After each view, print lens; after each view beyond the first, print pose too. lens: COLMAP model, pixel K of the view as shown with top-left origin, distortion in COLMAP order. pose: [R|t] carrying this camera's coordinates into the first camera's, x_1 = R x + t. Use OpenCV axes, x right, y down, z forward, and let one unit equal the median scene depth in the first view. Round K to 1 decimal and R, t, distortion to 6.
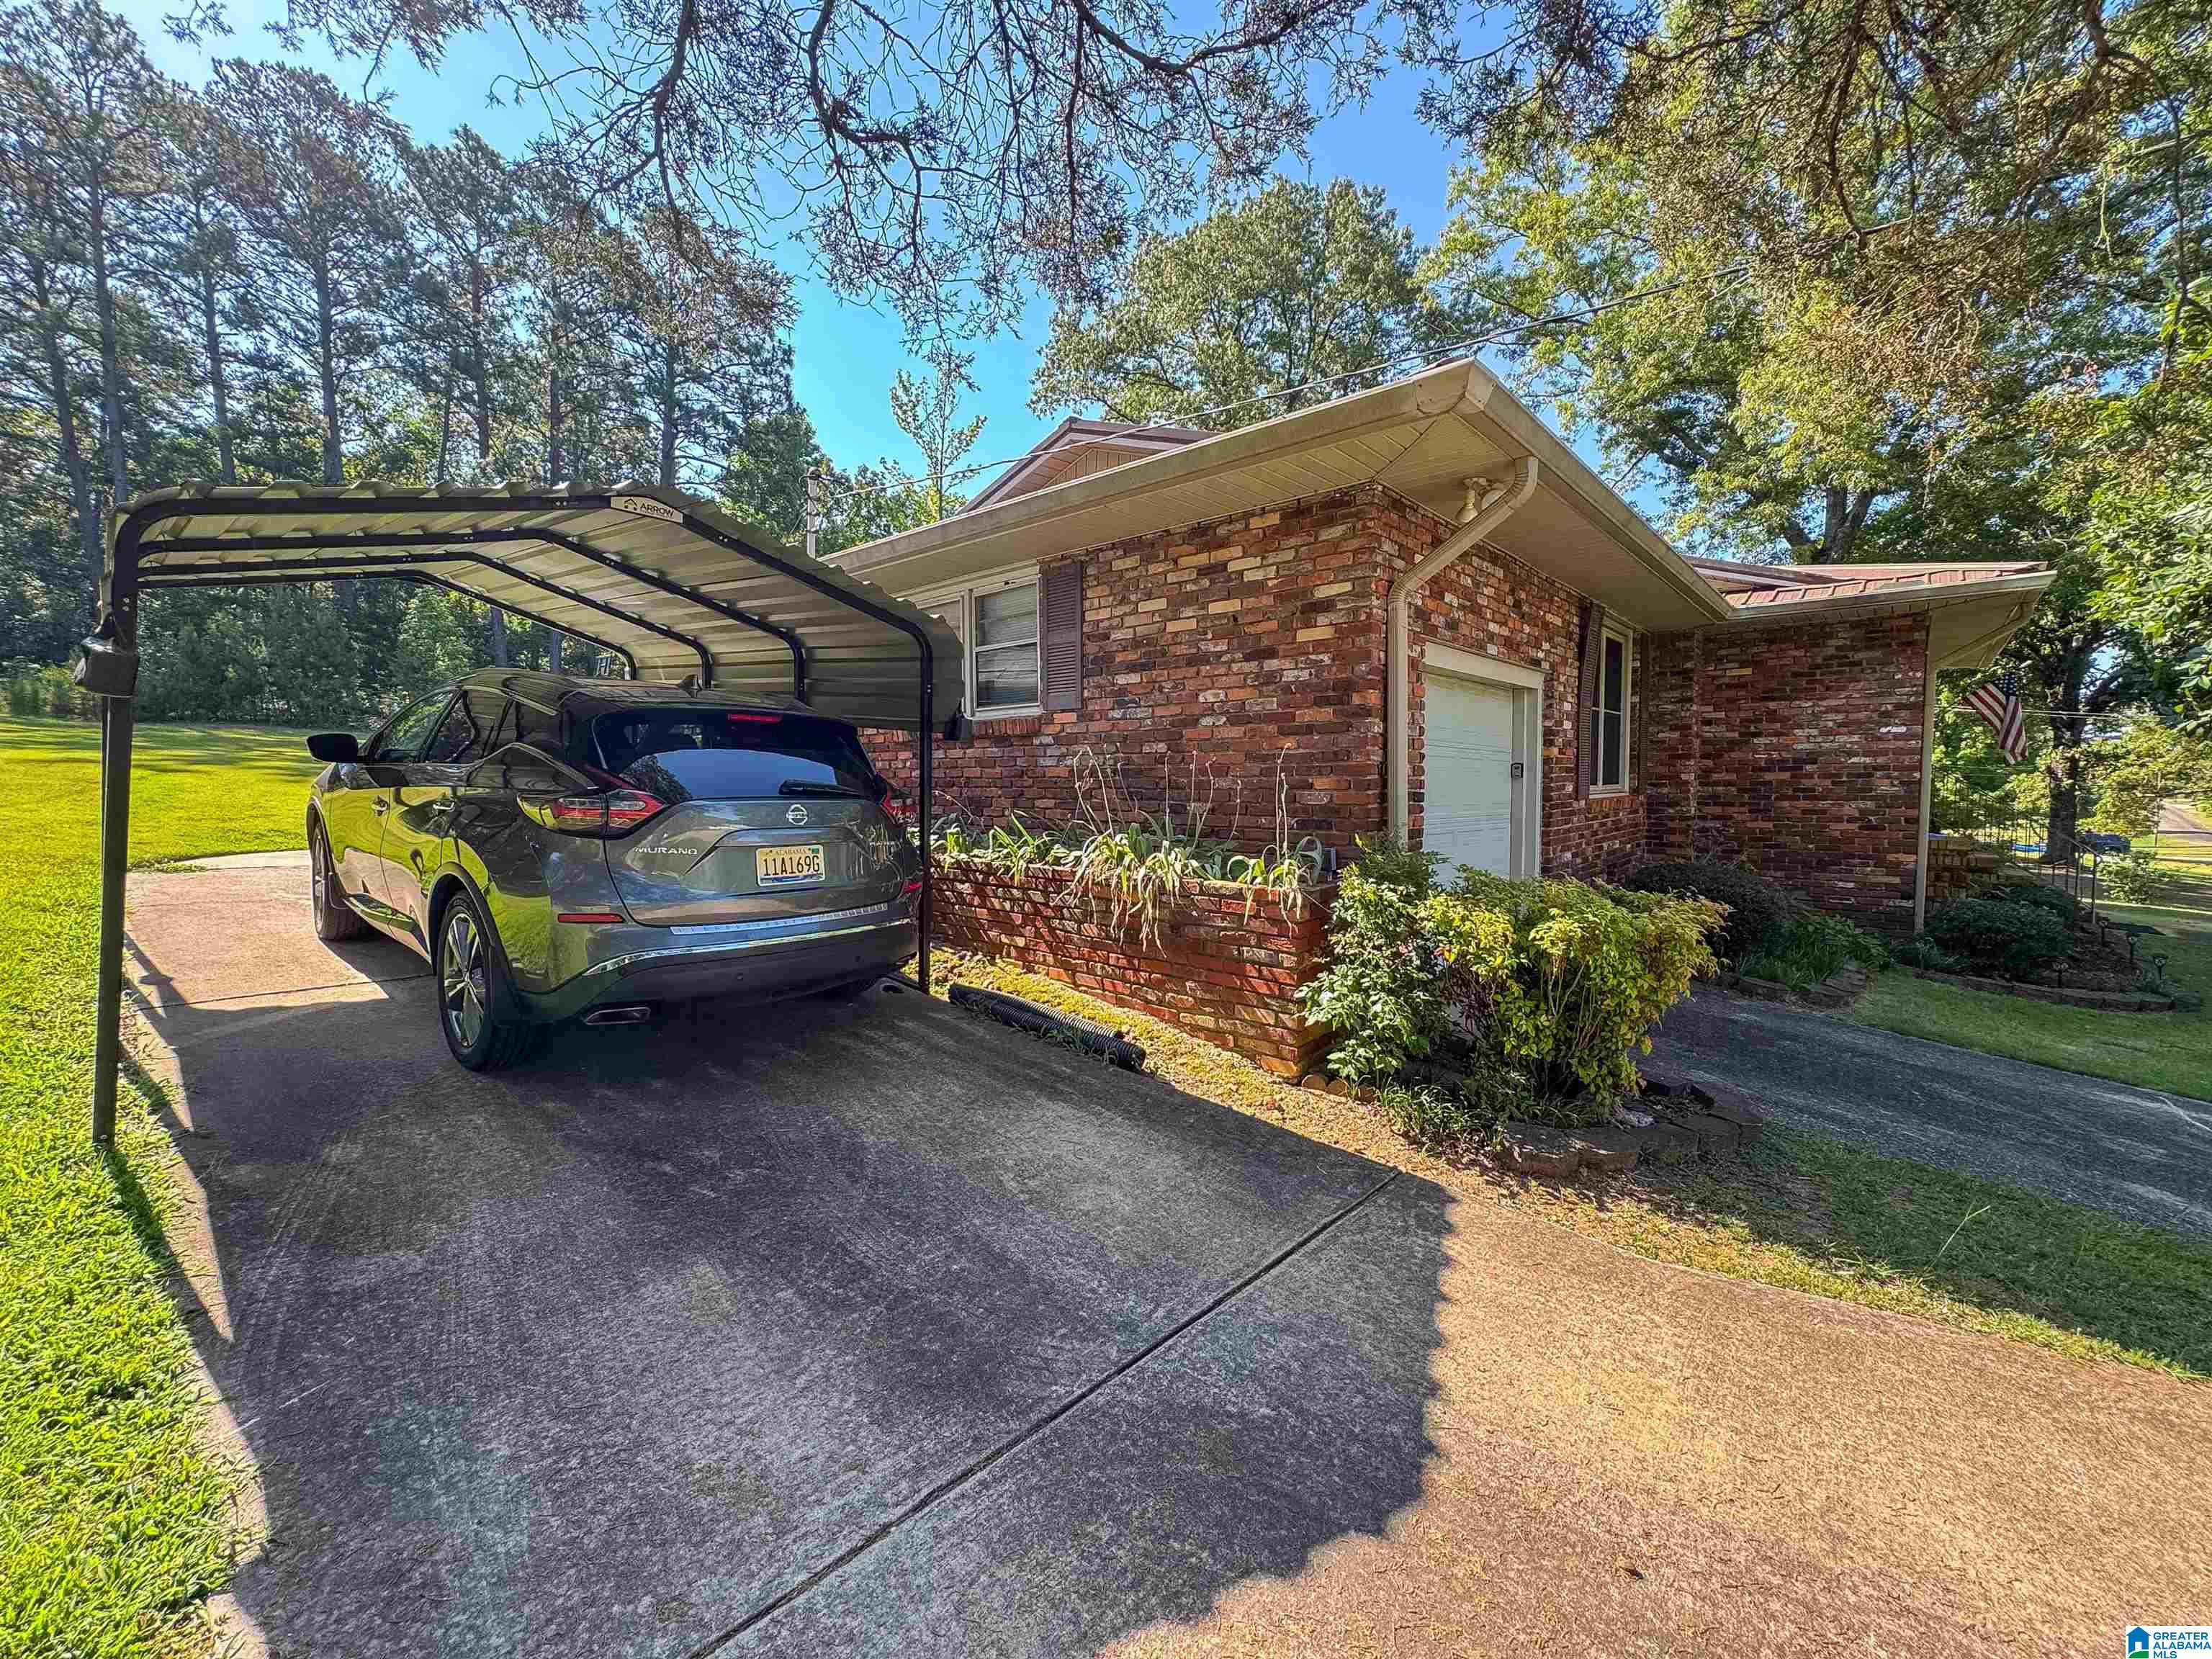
lens RADIAL K [[892.7, 0, 1111.6], [0, 892.7, 825.2], [0, 0, 1]] dist [-0.003411, -0.000942]
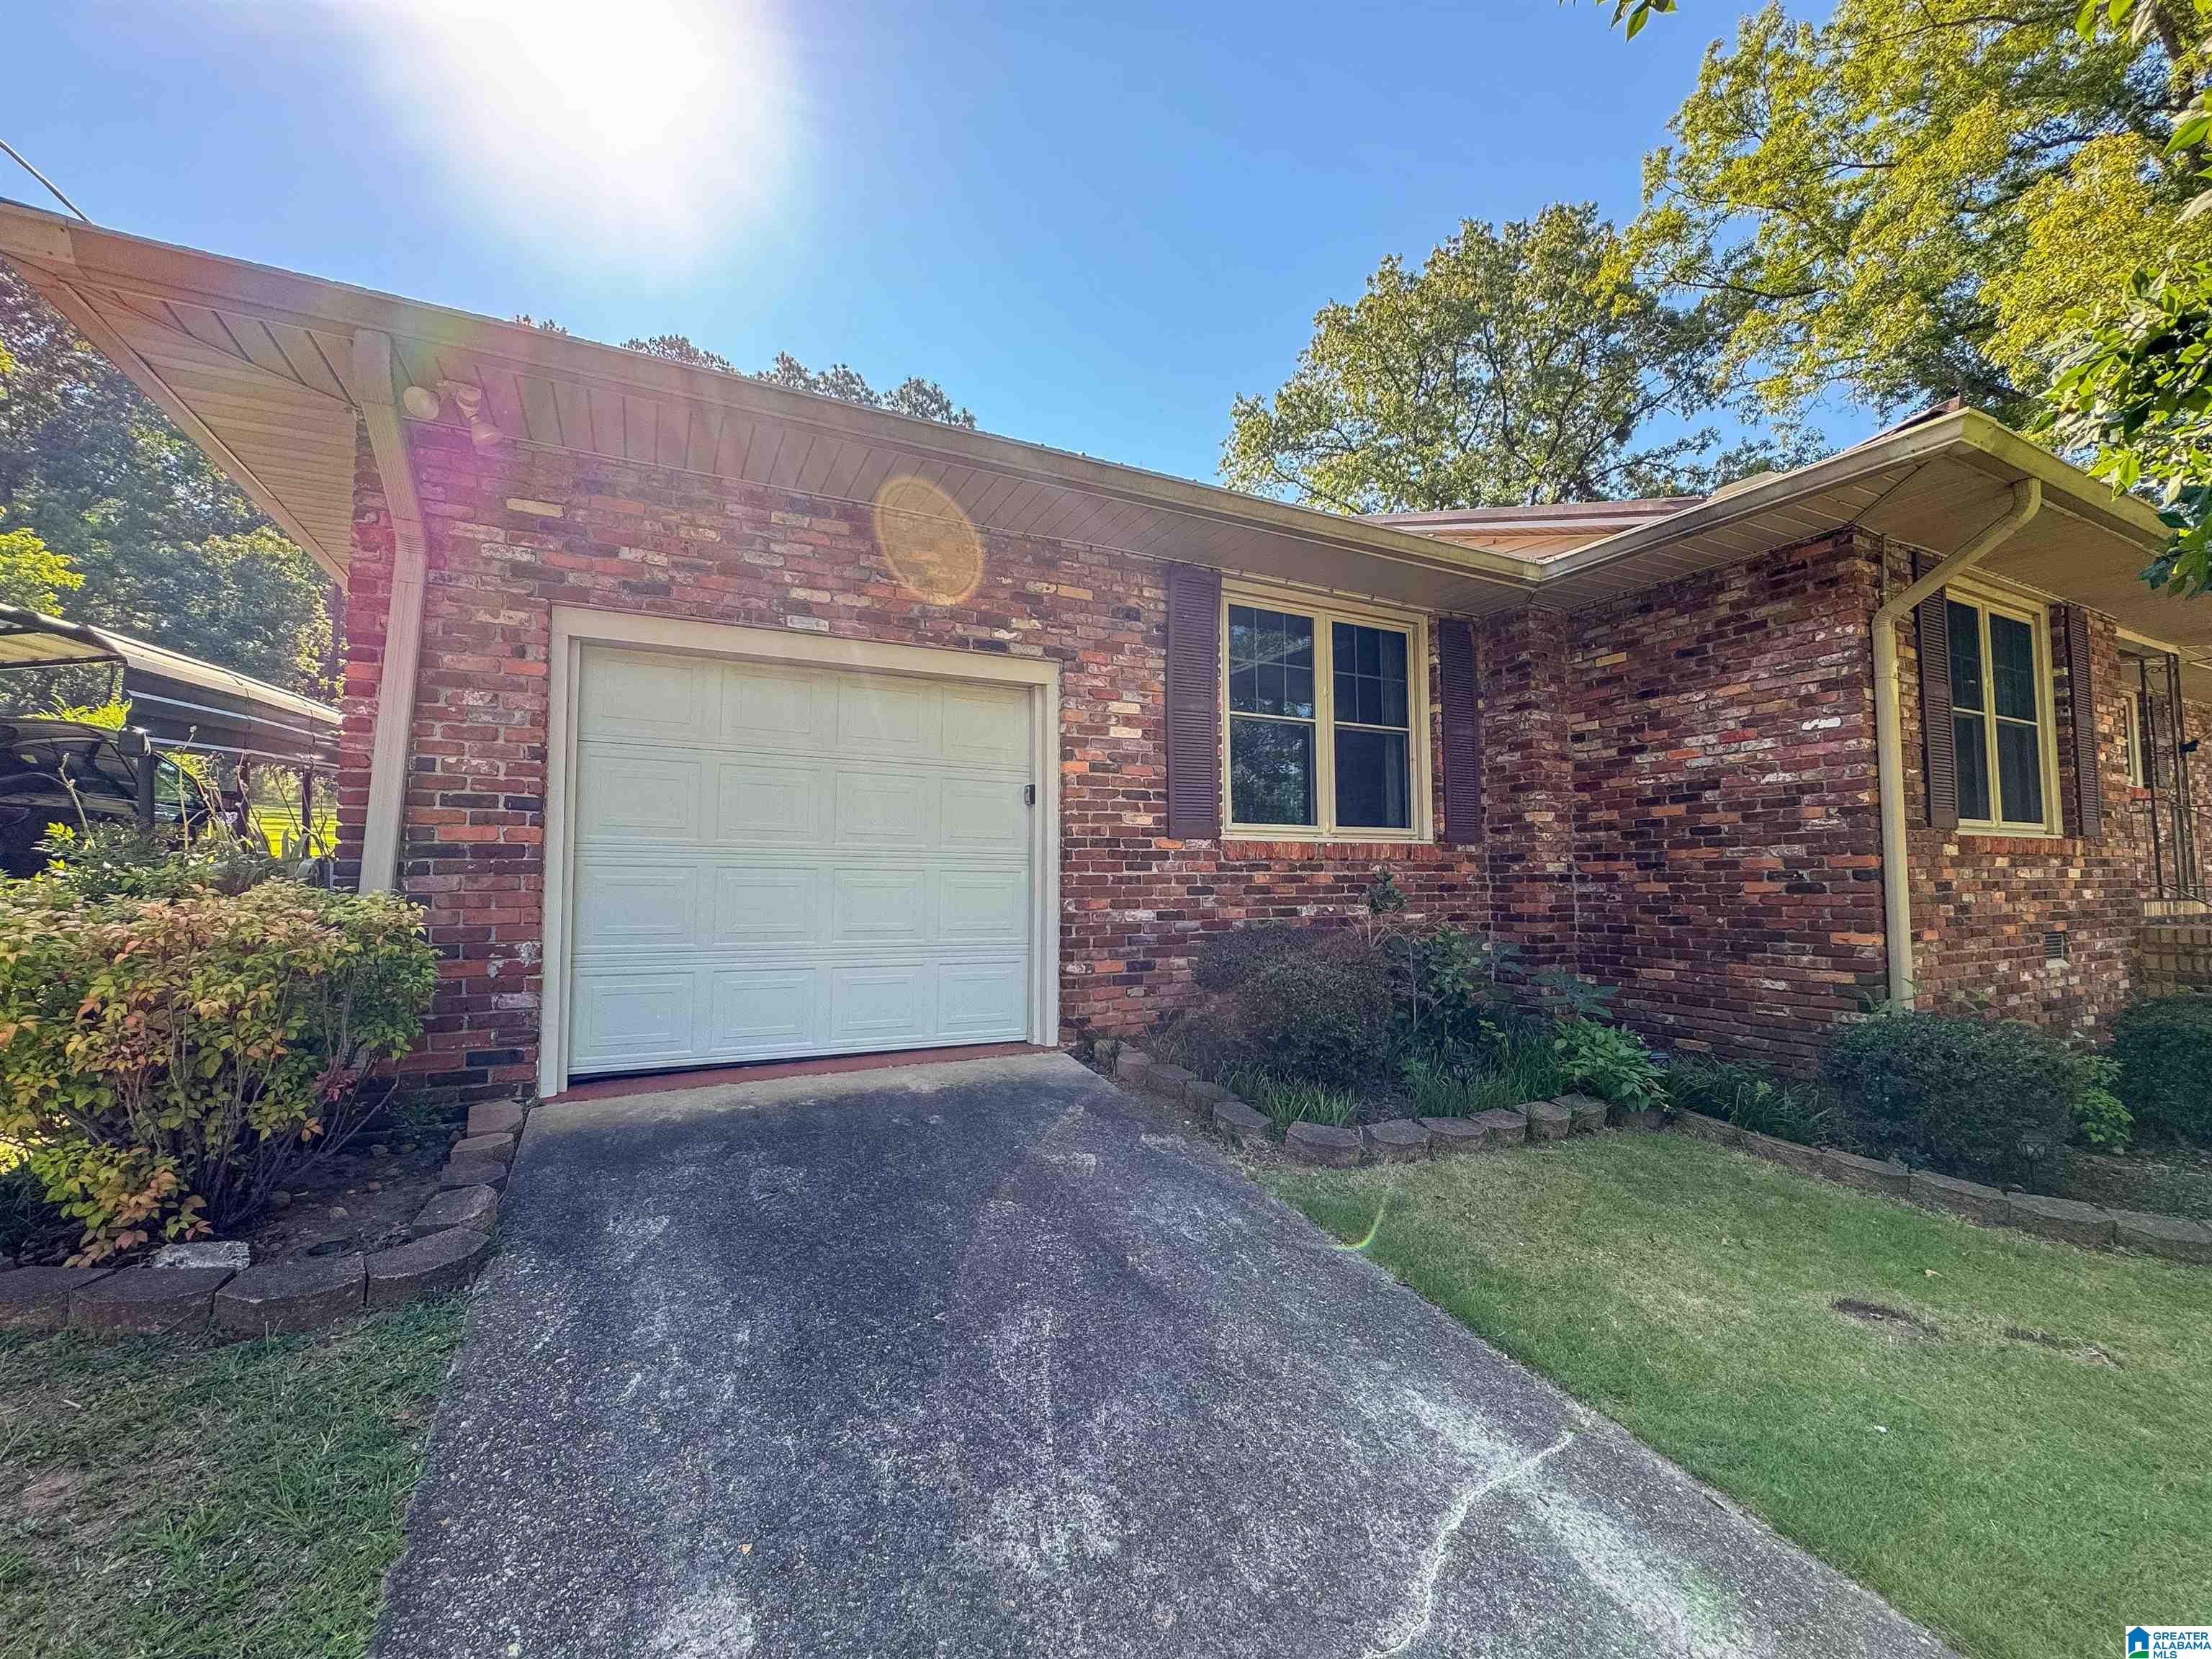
lens RADIAL K [[892.7, 0, 1086.6], [0, 892.7, 826.7], [0, 0, 1]] dist [-0.003411, -0.000942]
pose [[0.933452, -0.018611, -0.358220, 0.605245], [-0.020335, 0.994302, -0.104646, 0.033148], [0.358126, 0.104966, 0.927754, 0.262097]]
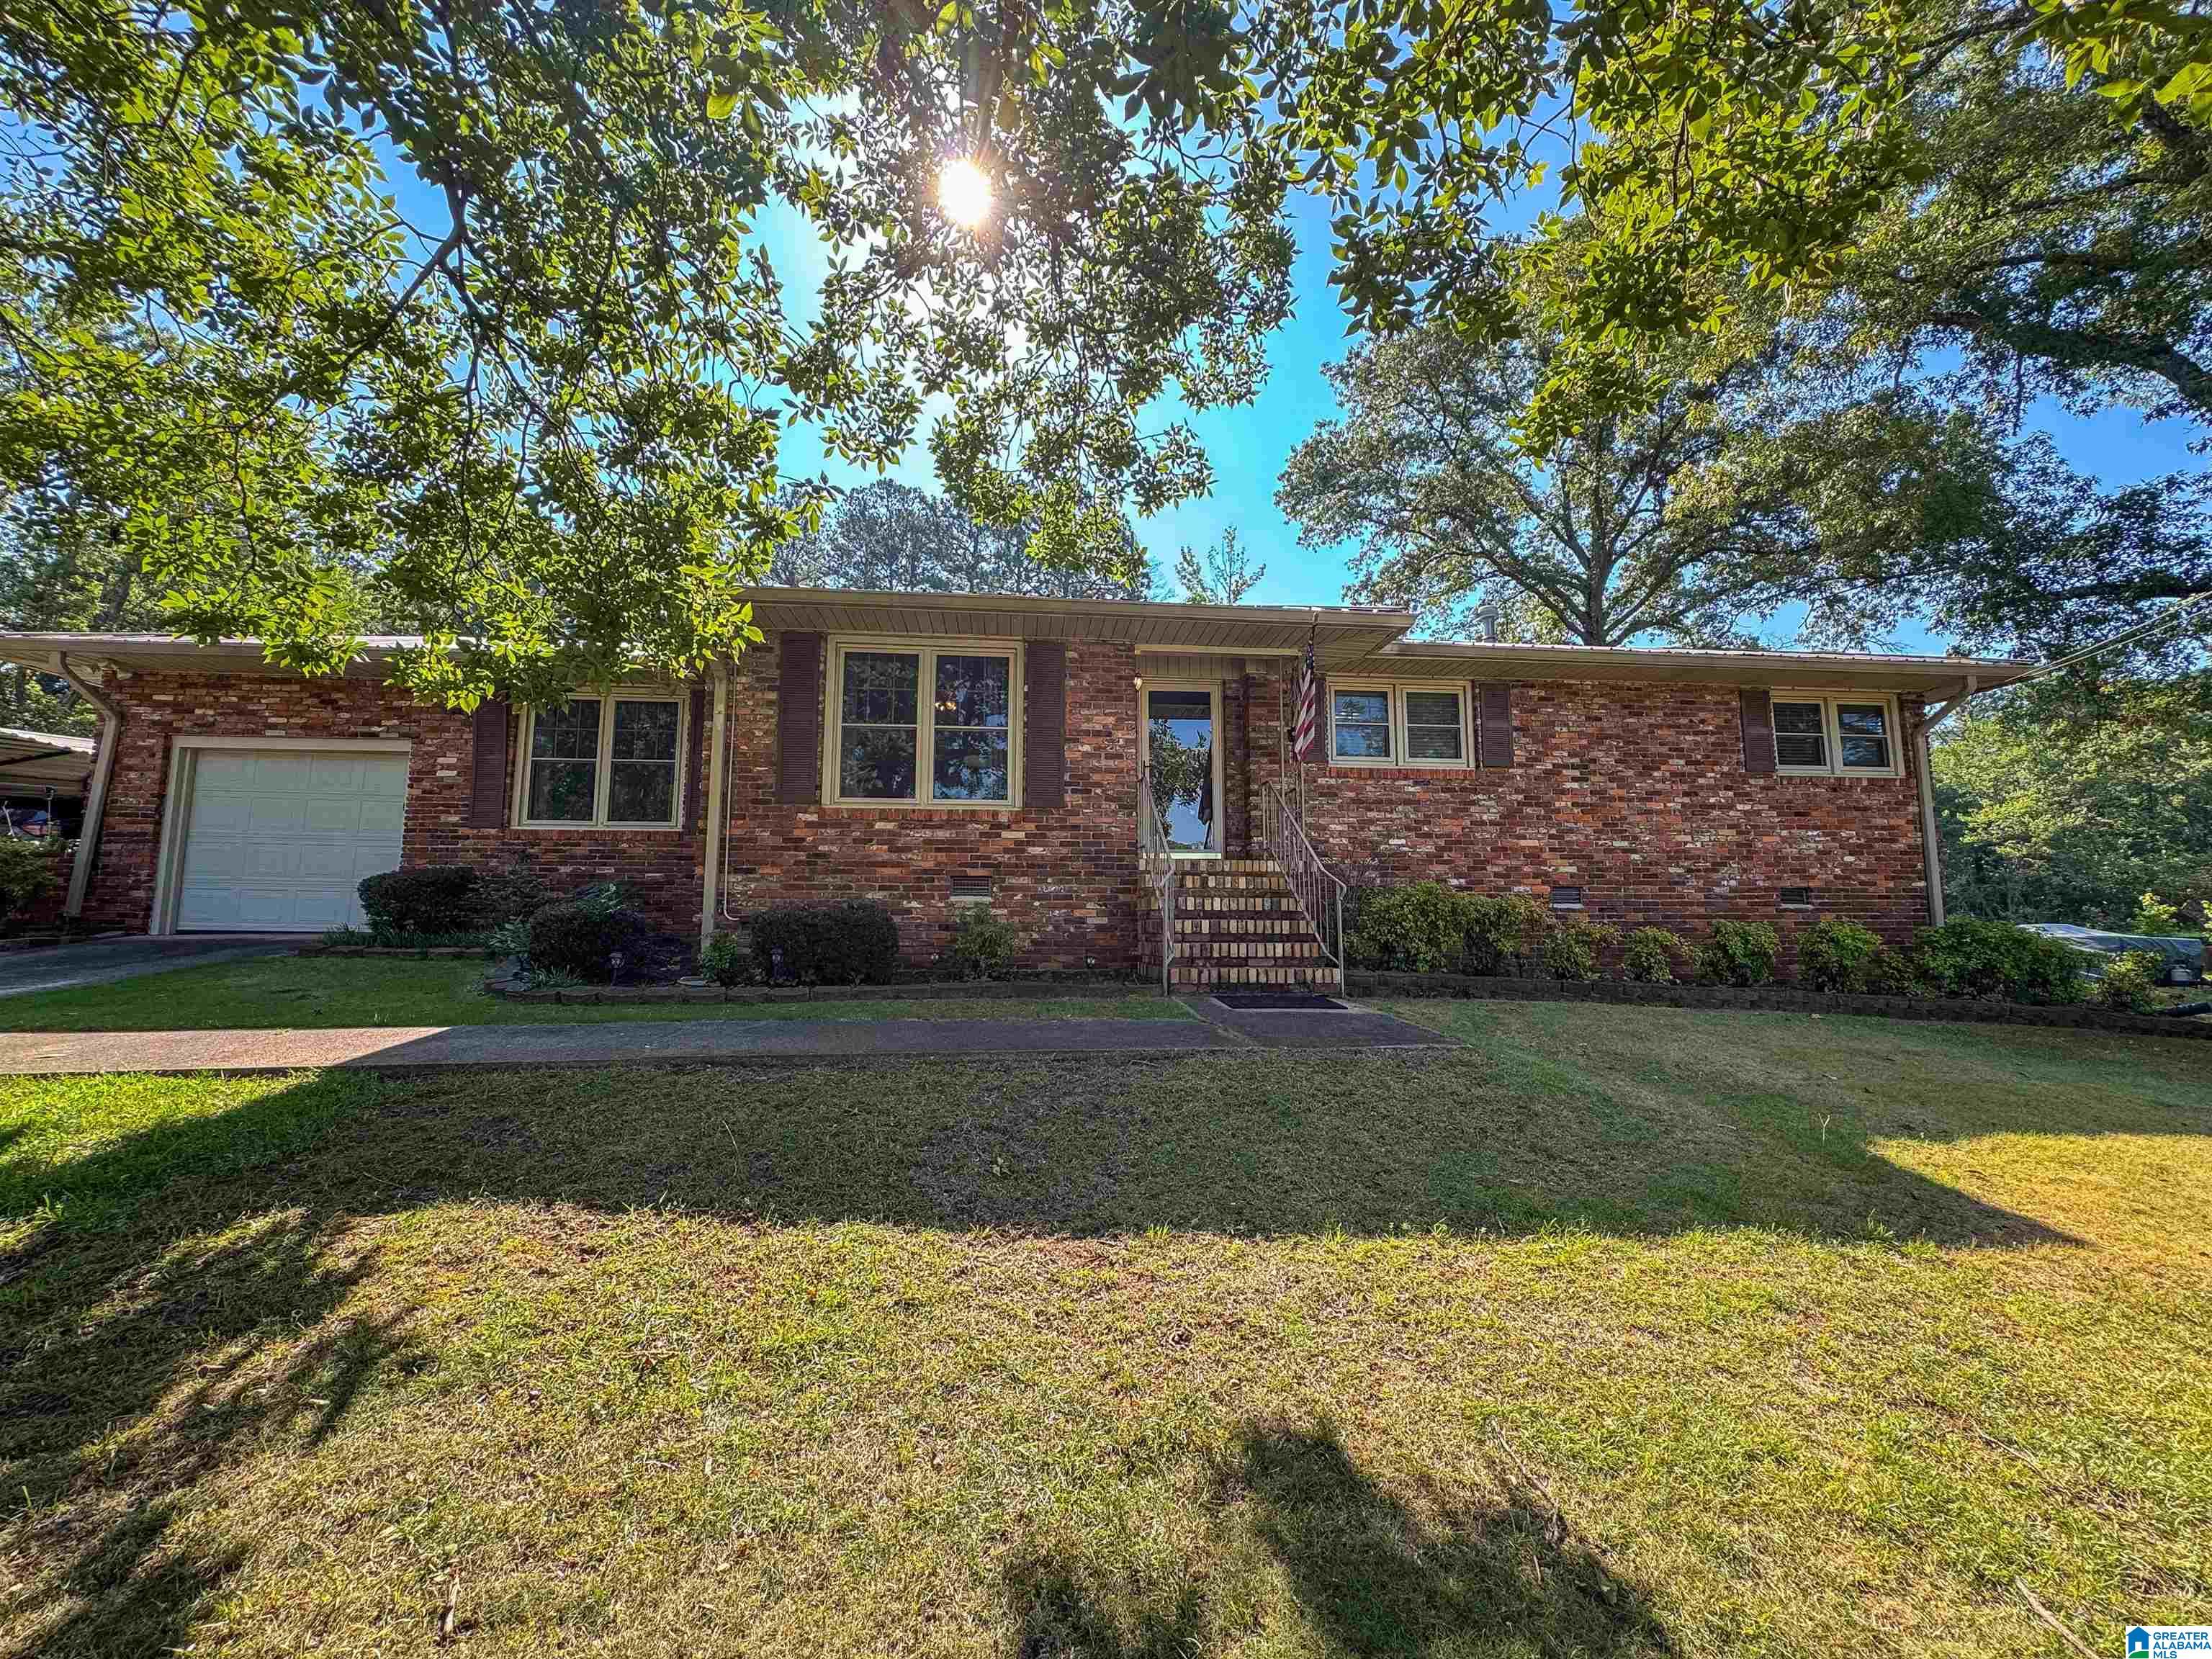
lens RADIAL K [[892.7, 0, 1118.5], [0, 892.7, 834.4], [0, 0, 1]] dist [-0.003411, -0.000942]
pose [[0.747158, -0.065990, -0.661363, 1.794173], [-0.039452, 0.988901, -0.143241, 0.113300], [0.663475, 0.133115, 0.736262, 0.556741]]
